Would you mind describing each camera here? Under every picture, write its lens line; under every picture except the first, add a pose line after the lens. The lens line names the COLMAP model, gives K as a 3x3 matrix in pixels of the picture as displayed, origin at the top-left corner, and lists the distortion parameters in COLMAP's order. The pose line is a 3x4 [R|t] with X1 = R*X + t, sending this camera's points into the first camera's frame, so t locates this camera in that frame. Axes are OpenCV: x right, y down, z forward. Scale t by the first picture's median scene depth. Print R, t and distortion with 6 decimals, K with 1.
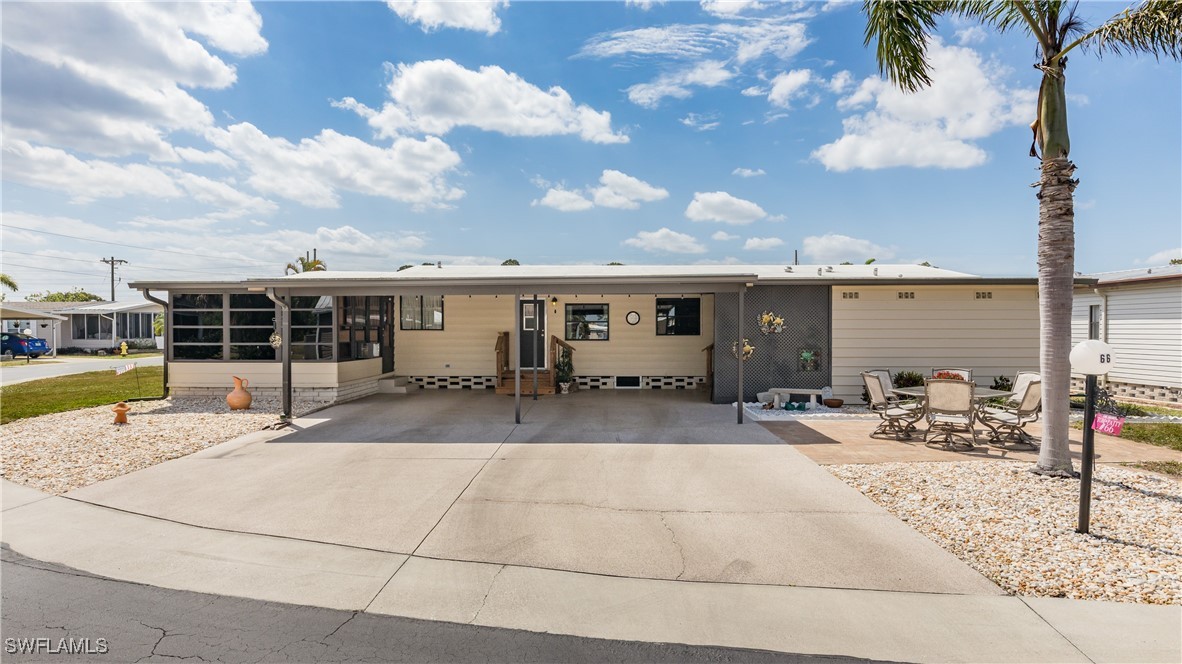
lens RADIAL K [[681.8, 0, 591.0], [0, 681.8, 332.0], [0, 0, 1]] dist [-0.003684, -0.000565]
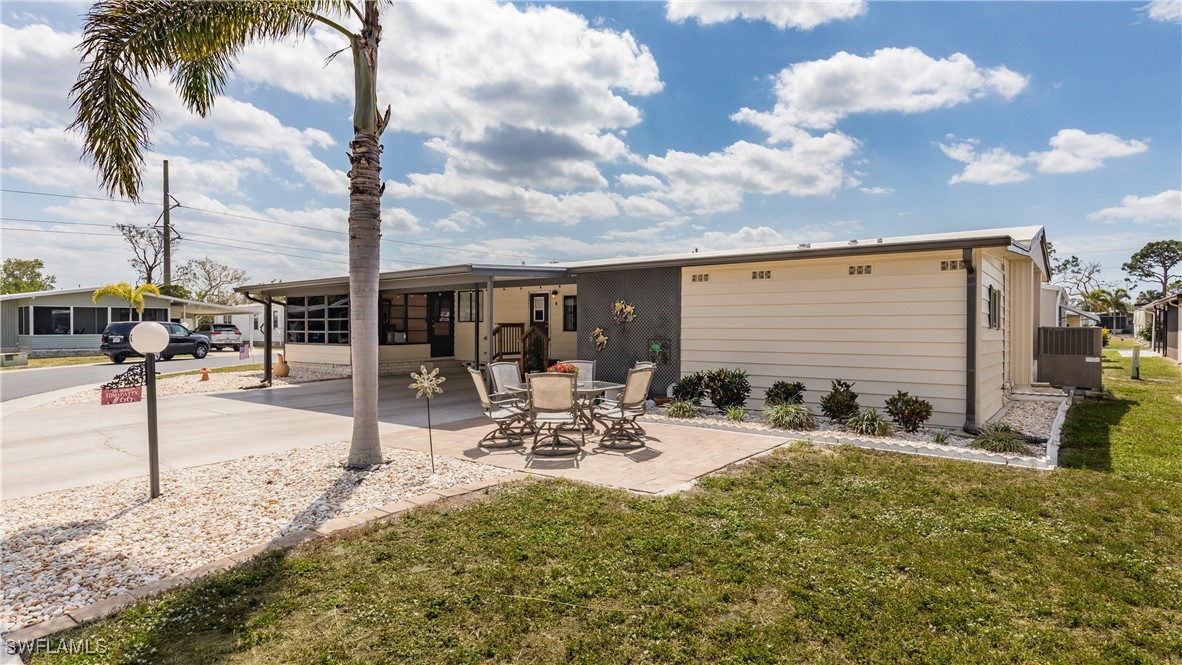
lens RADIAL K [[621.7, 0, 591.0], [0, 621.7, 332.5], [0, 0, 1]] dist [-0.002473, -0.000463]
pose [[0.812109, 0.005272, -0.583481, 0.557544], [0.008088, 0.999761, 0.020291, -0.001808], [0.583449, -0.021198, 0.811873, 0.222051]]
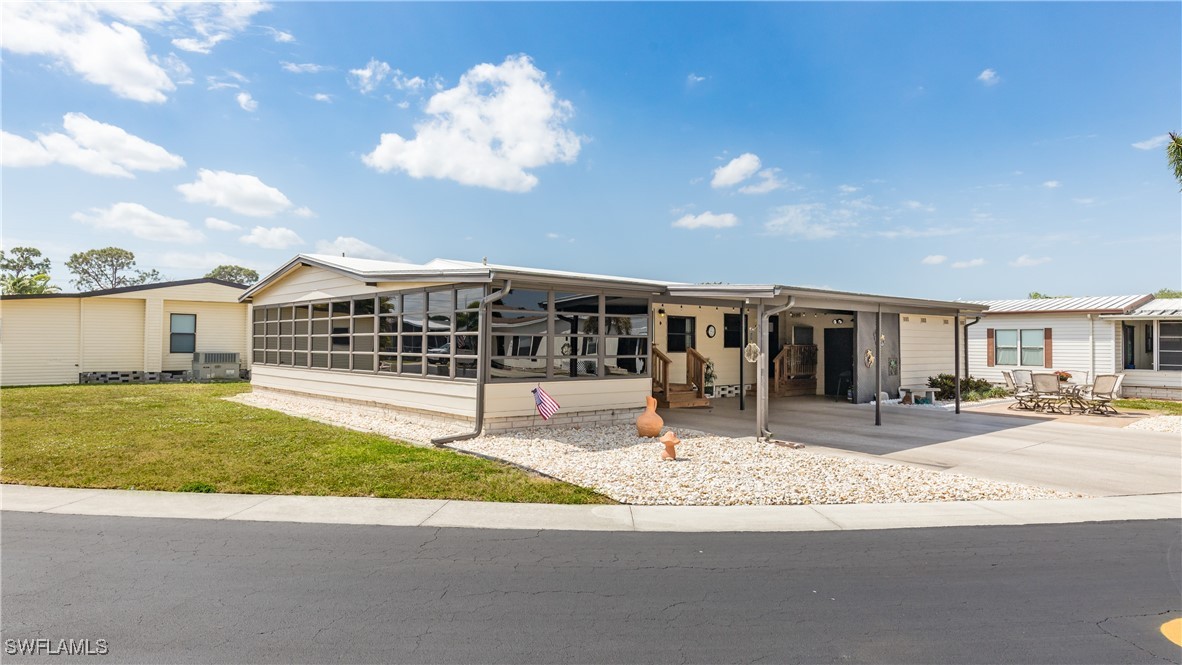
lens RADIAL K [[777.9, 0, 591.0], [0, 777.9, 332.5], [0, 0, 1]] dist [0.000104, -0.000379]
pose [[0.687263, 0.019051, 0.726158, -0.913440], [-0.006248, 0.999774, -0.020316, 0.006920], [-0.726381, 0.009425, 0.687227, 0.298871]]
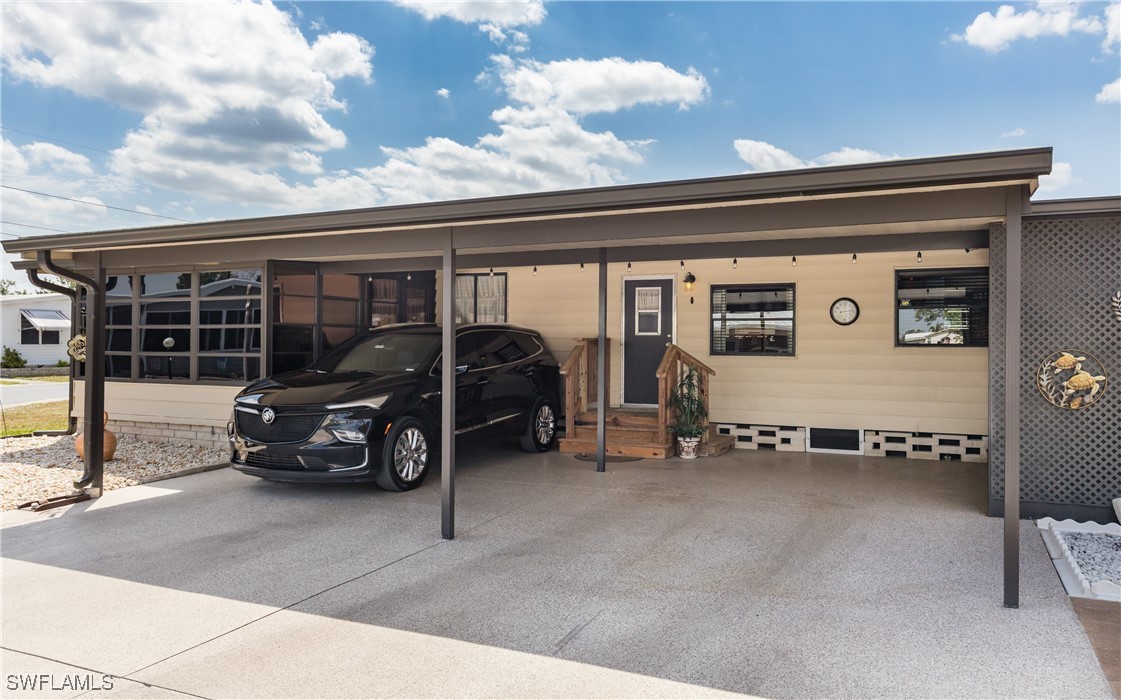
lens RADIAL K [[881.9, 0, 525.7], [0, 881.9, 347.3], [0, 0, 1]] dist [-0.002734, -0.000455]
pose [[0.910296, 0.009503, -0.413848, 0.114552], [-0.008197, 0.999954, 0.004932, 0.004370], [0.413876, -0.001098, 0.910333, 0.321085]]
